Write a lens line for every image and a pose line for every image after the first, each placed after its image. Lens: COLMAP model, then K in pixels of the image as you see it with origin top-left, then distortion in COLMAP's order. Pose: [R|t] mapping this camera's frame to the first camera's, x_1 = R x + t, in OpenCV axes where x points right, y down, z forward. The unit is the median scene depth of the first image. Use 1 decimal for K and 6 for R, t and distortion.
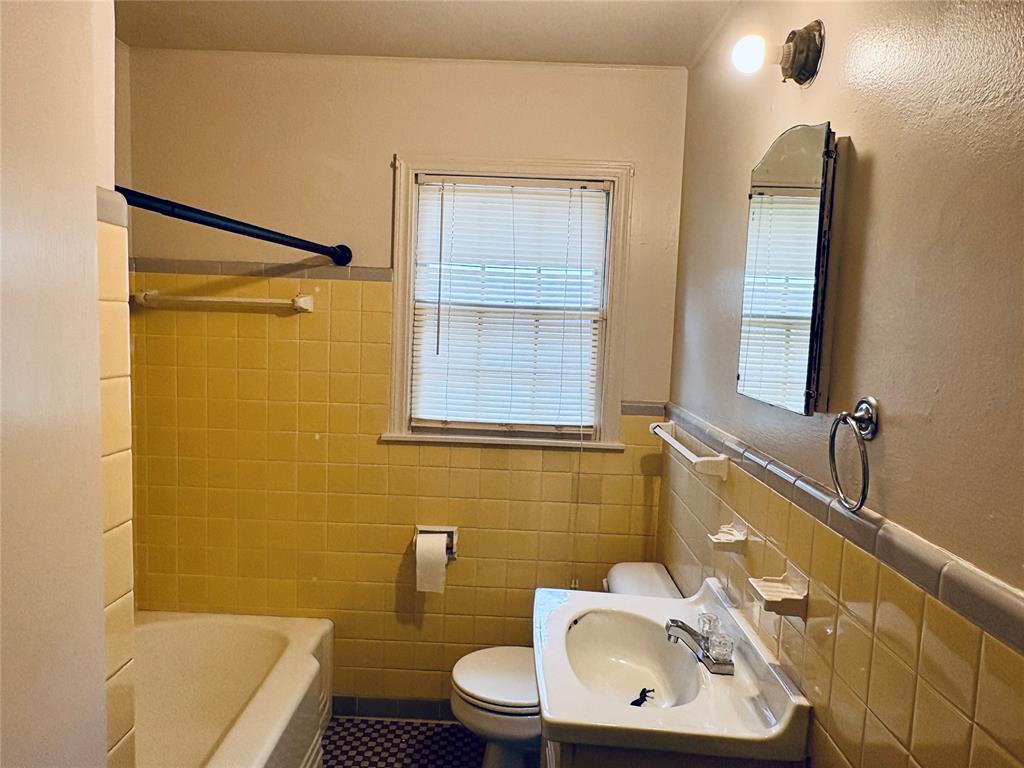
lens RADIAL K [[704.8, 0, 509.0], [0, 704.8, 383.5], [0, 0, 1]] dist [0.001531, 0.004851]
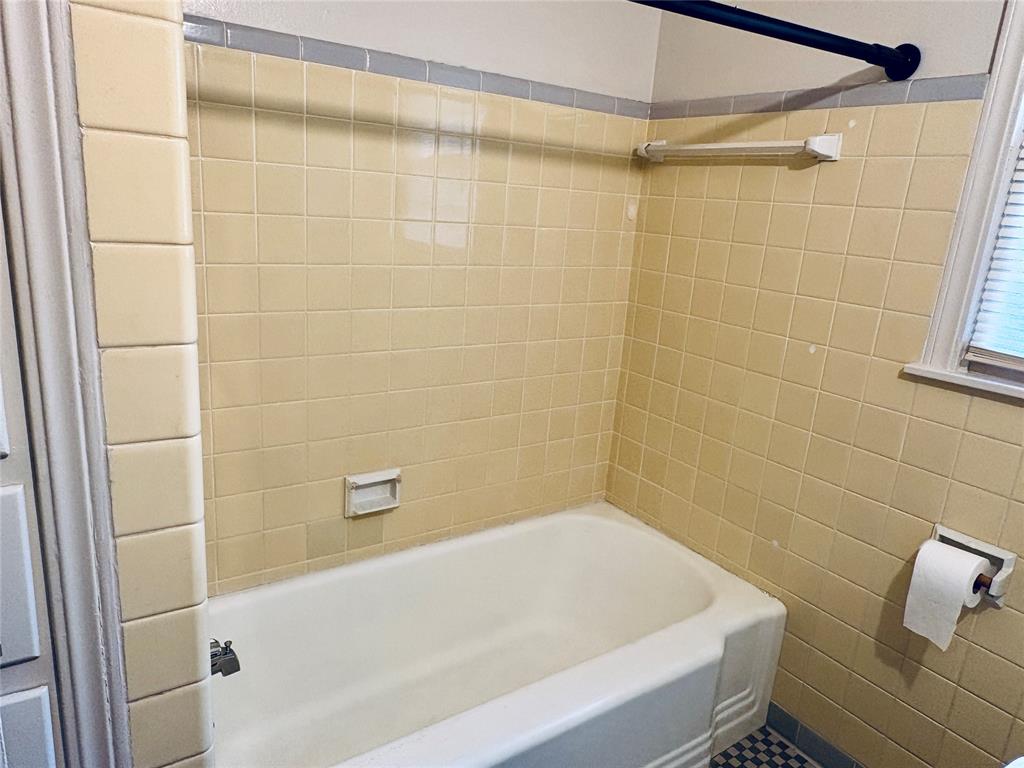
lens RADIAL K [[704.8, 0, 510.7], [0, 704.8, 390.3], [0, 0, 1]] dist [0.001531, 0.004851]
pose [[0.568693, 0.217233, -0.793346, 0.114855], [-0.126722, 0.976120, 0.176442, 0.030323], [0.812730, 0.000194, 0.582641, 0.361605]]
